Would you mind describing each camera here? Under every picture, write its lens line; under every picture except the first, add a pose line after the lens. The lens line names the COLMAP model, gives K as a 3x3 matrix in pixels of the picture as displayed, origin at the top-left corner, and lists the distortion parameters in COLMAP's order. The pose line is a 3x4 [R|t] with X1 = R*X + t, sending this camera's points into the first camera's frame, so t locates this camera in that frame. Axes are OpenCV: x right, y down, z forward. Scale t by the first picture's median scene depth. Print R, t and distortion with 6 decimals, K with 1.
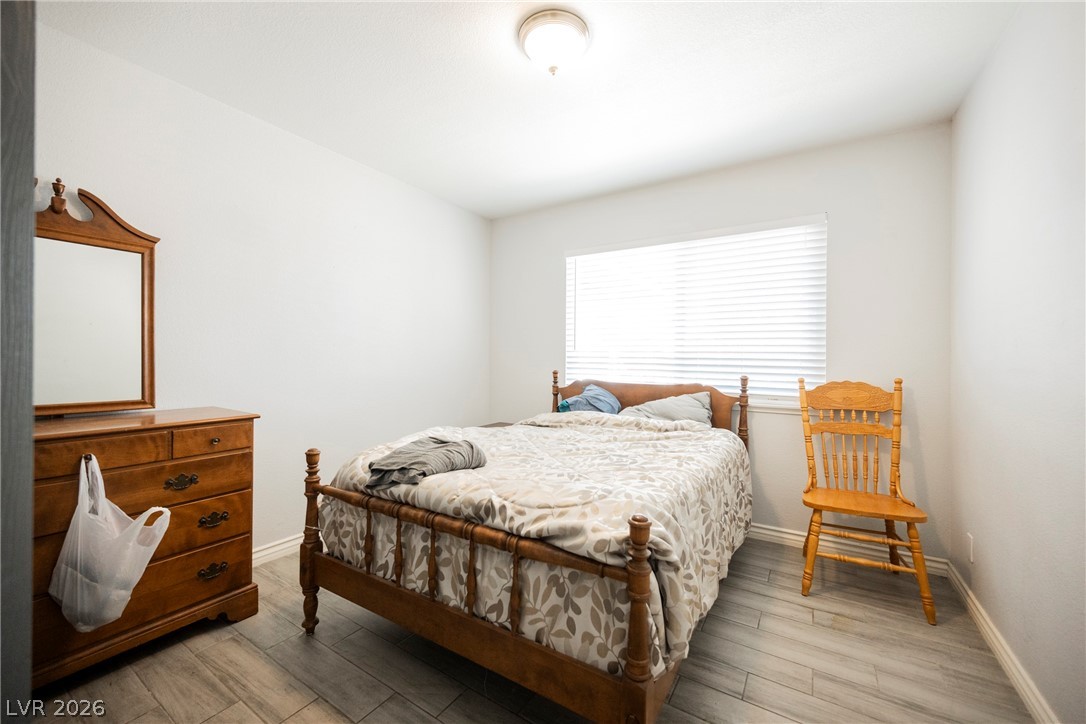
lens RADIAL K [[427.6, 0, 545.8], [0, 427.6, 359.6], [0, 0, 1]] dist [-0.000595, -0.000446]
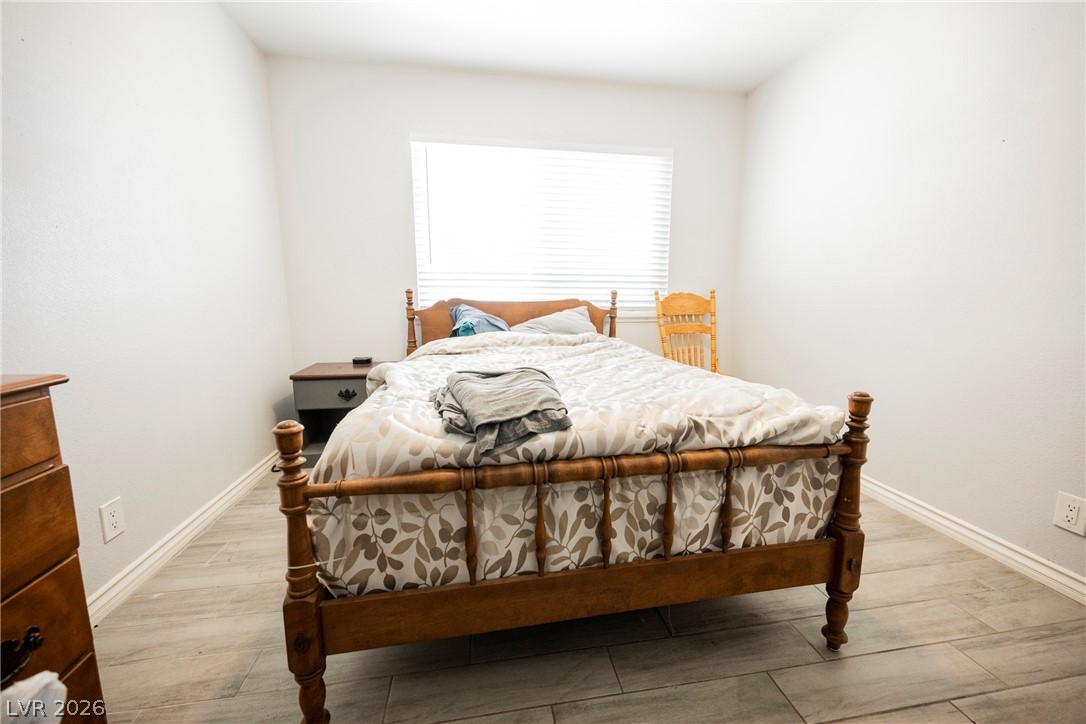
lens RADIAL K [[427.6, 0, 545.8], [0, 427.6, 359.6], [0, 0, 1]] dist [-0.000595, -0.000446]
pose [[0.739590, -0.111772, 0.663712, -0.745065], [0.007054, 0.987348, 0.158414, 0.068721], [-0.673020, -0.112480, 0.731021, 0.508289]]
